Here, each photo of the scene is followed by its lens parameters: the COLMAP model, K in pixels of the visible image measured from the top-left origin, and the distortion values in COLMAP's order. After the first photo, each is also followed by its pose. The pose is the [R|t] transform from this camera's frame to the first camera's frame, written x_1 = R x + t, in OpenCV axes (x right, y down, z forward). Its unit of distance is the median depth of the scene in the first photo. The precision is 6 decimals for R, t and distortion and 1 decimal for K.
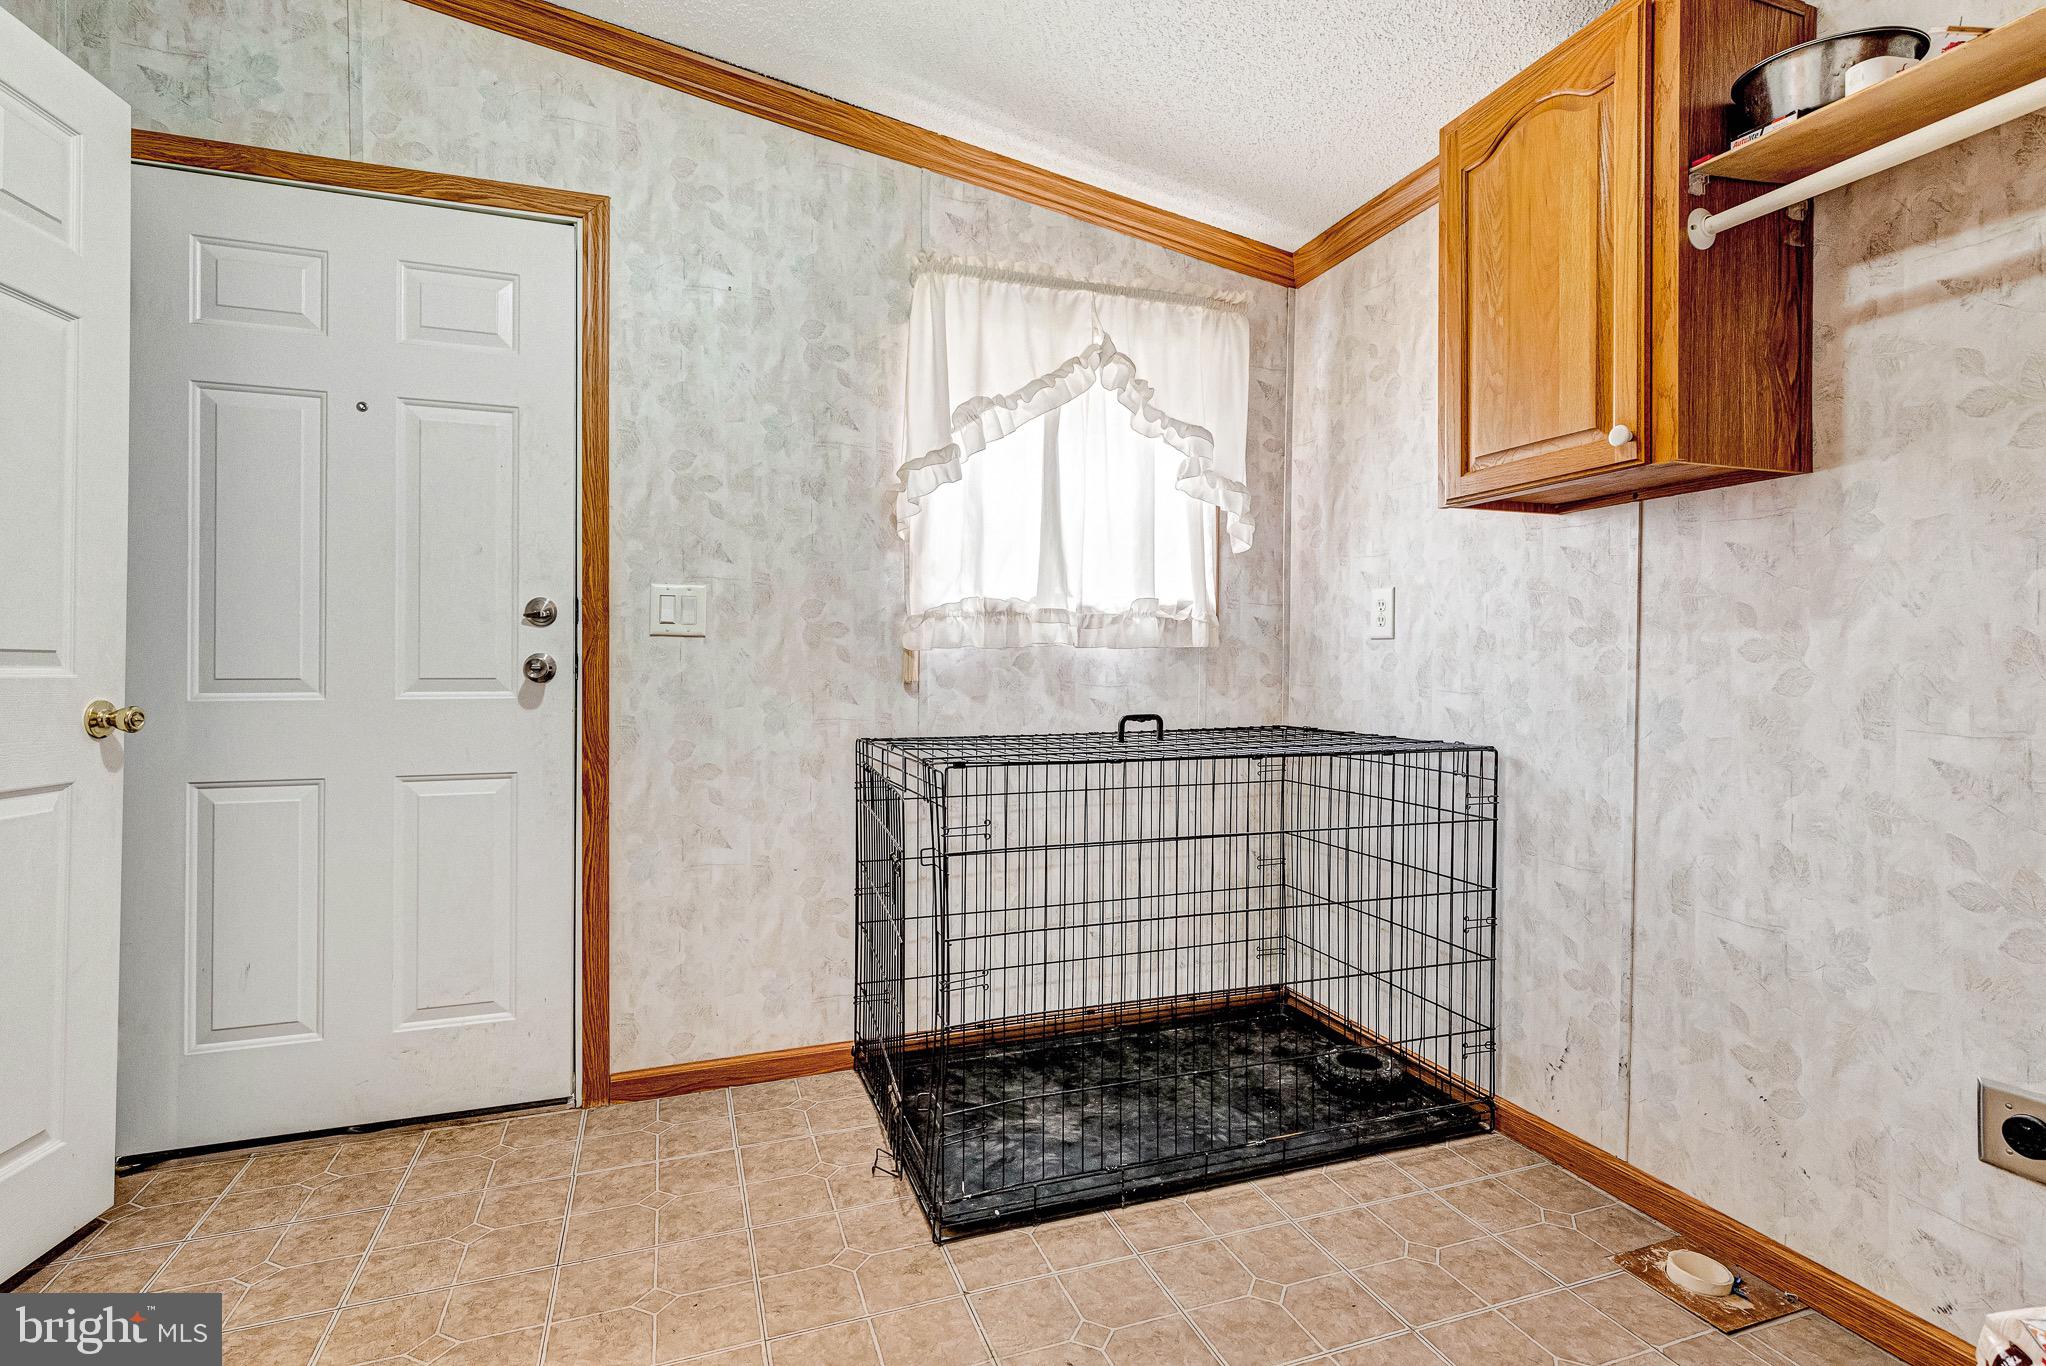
lens RADIAL K [[922.3, 0, 1041.2], [0, 922.3, 666.4], [0, 0, 1]] dist [0.005978, -0.000236]
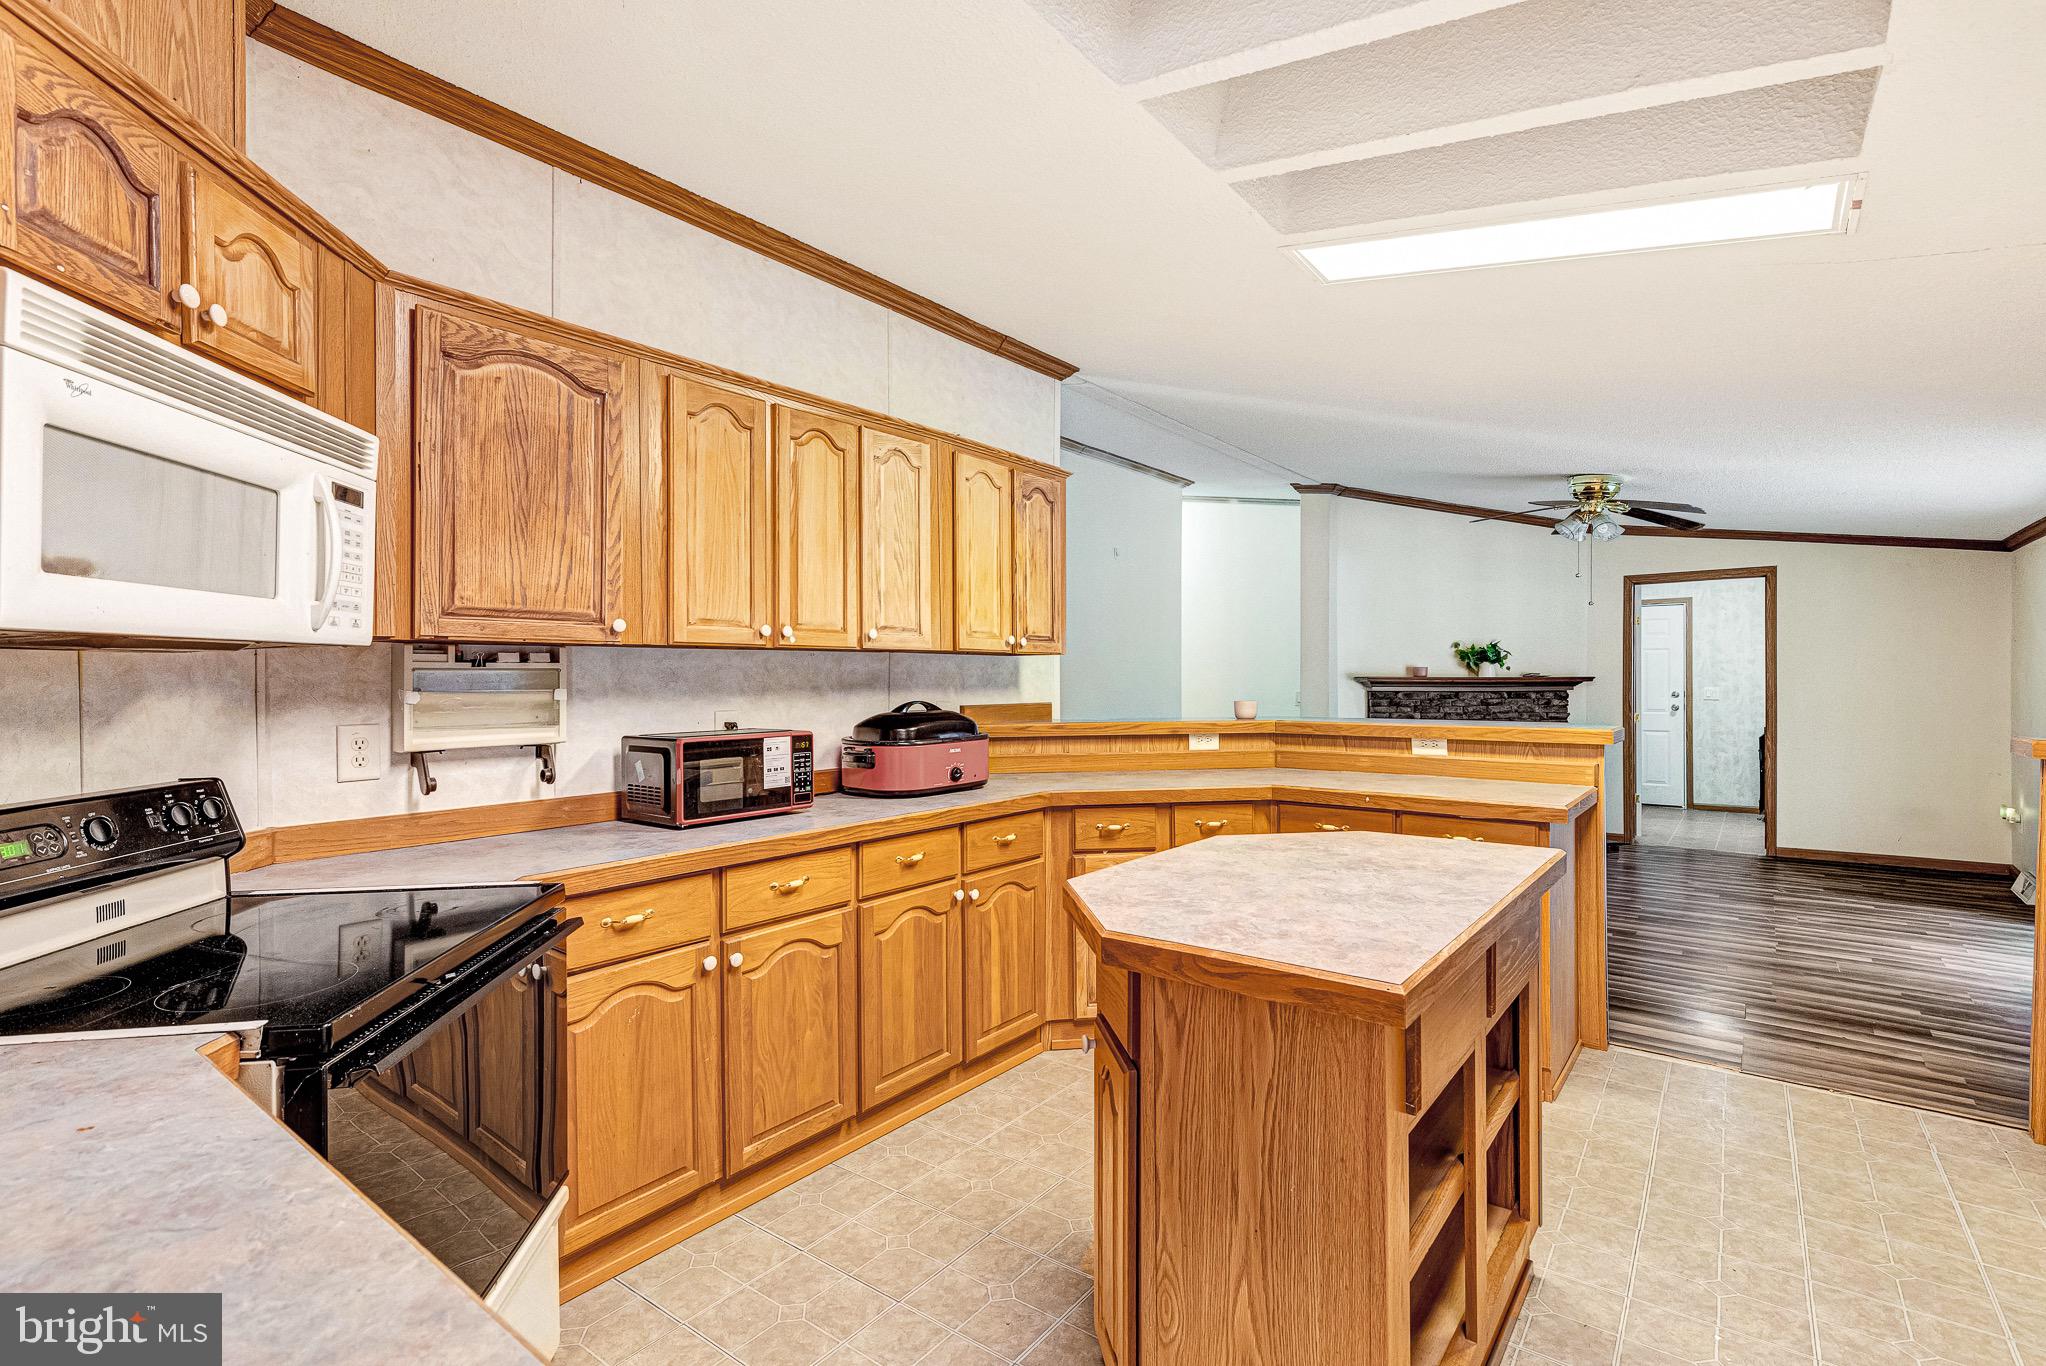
lens RADIAL K [[966.5, 0, 1023.9], [0, 966.5, 679.8], [0, 0, 1]] dist [0.011403, -0.002508]
pose [[0.555938, -0.003812, -0.831215, 1.430669], [0.004002, 0.999990, -0.001909, -0.122778], [0.831214, -0.002265, 0.555948, -3.763122]]
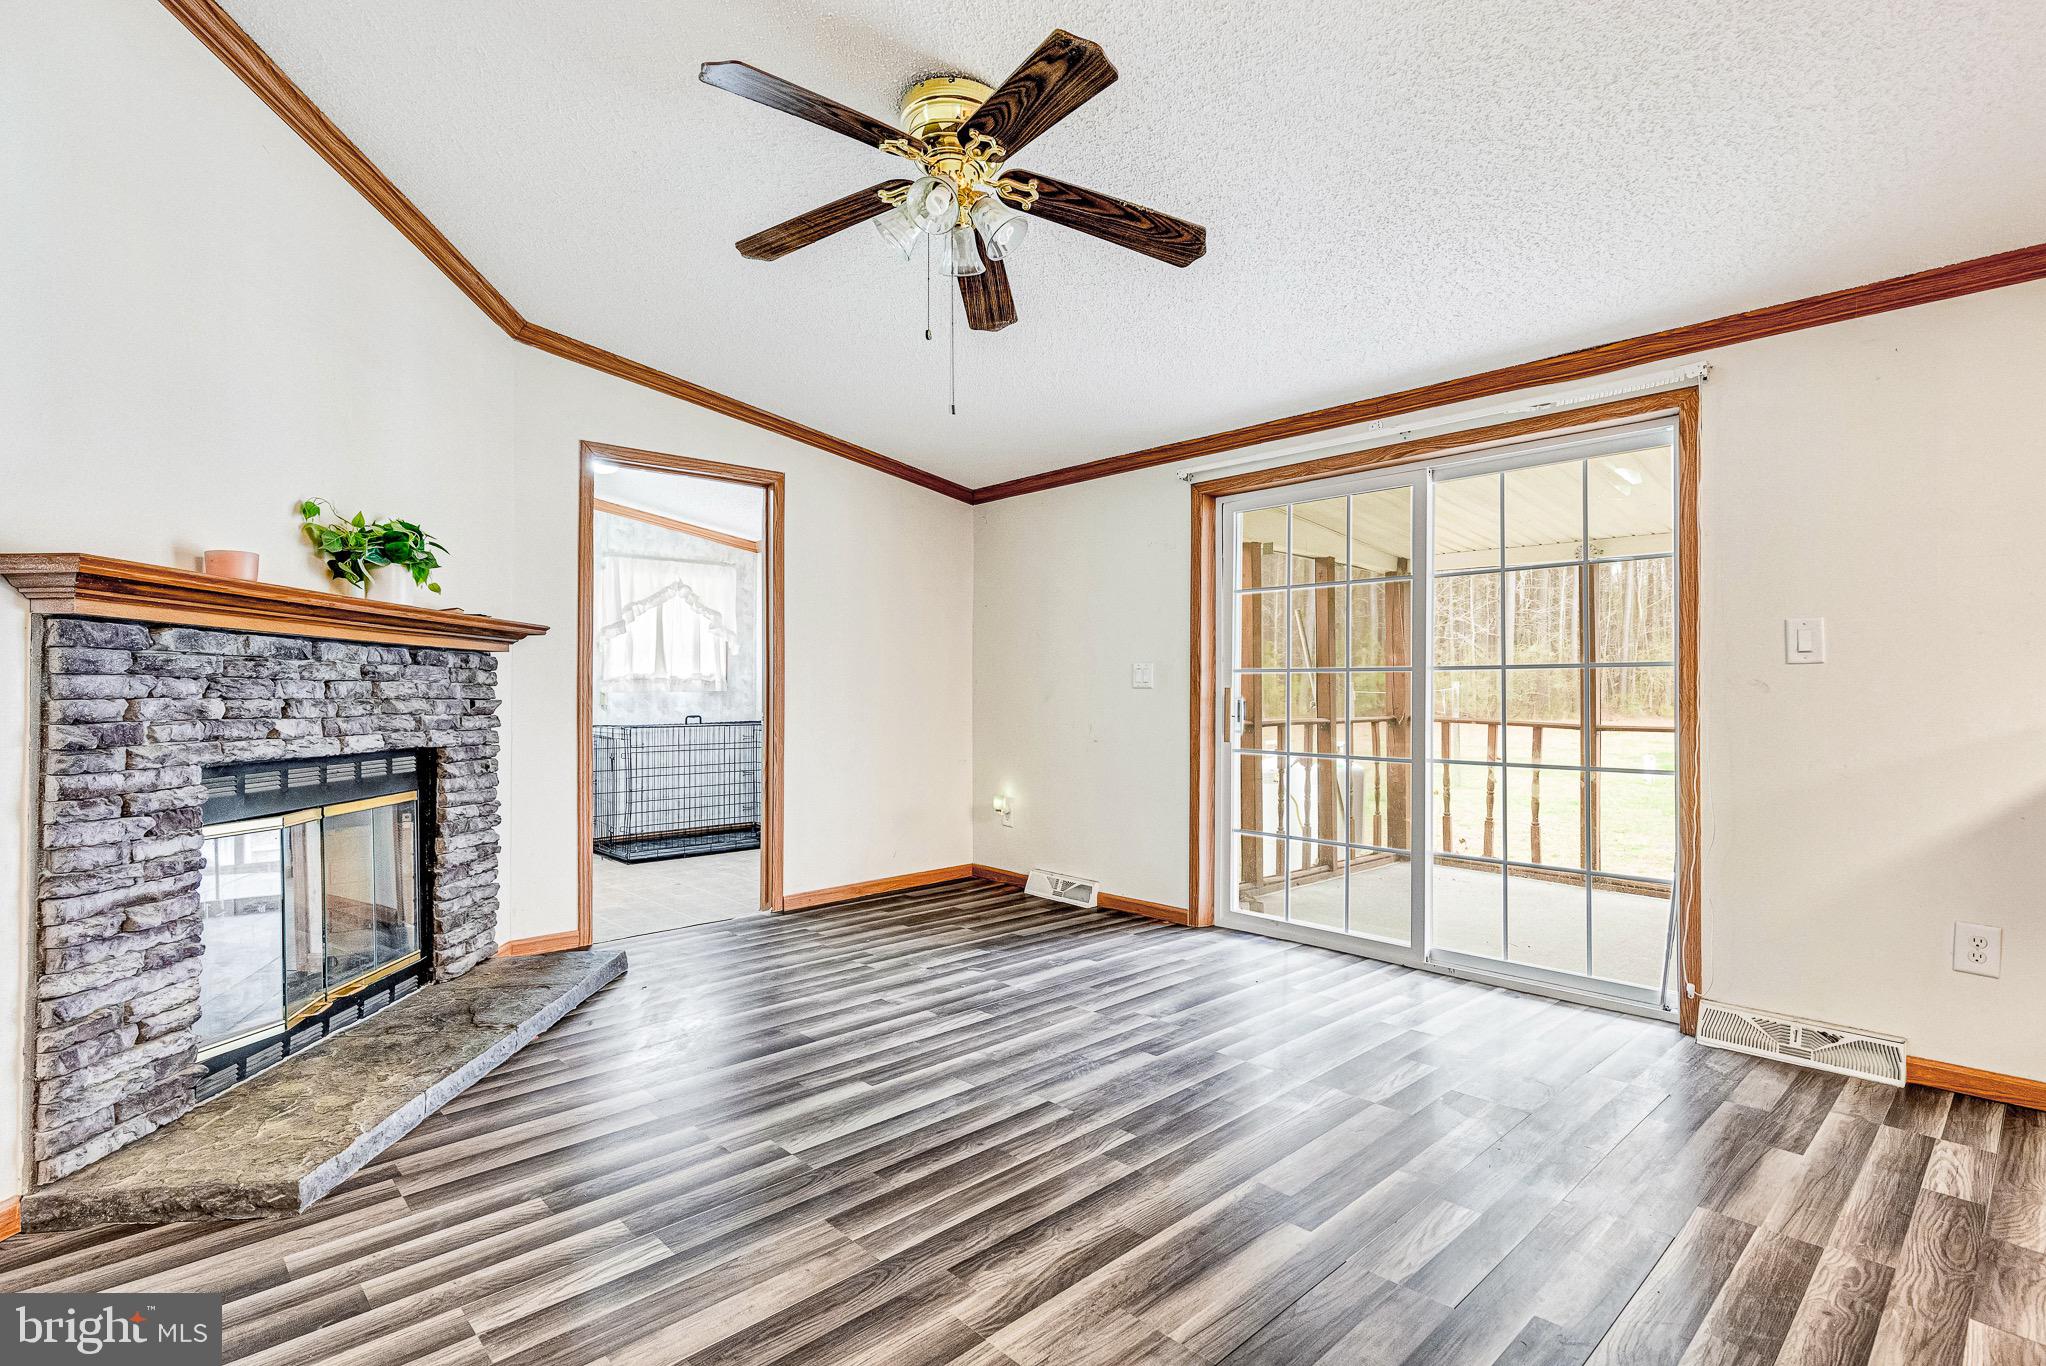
lens RADIAL K [[966.5, 0, 1021.7], [0, 966.5, 685.3], [0, 0, 1]] dist [0.011403, -0.002508]
pose [[0.916175, -0.000405, 0.400778, -0.162250], [0.003534, 0.999969, -0.007067, -0.017028], [-0.400763, 0.007891, 0.916148, -2.142604]]
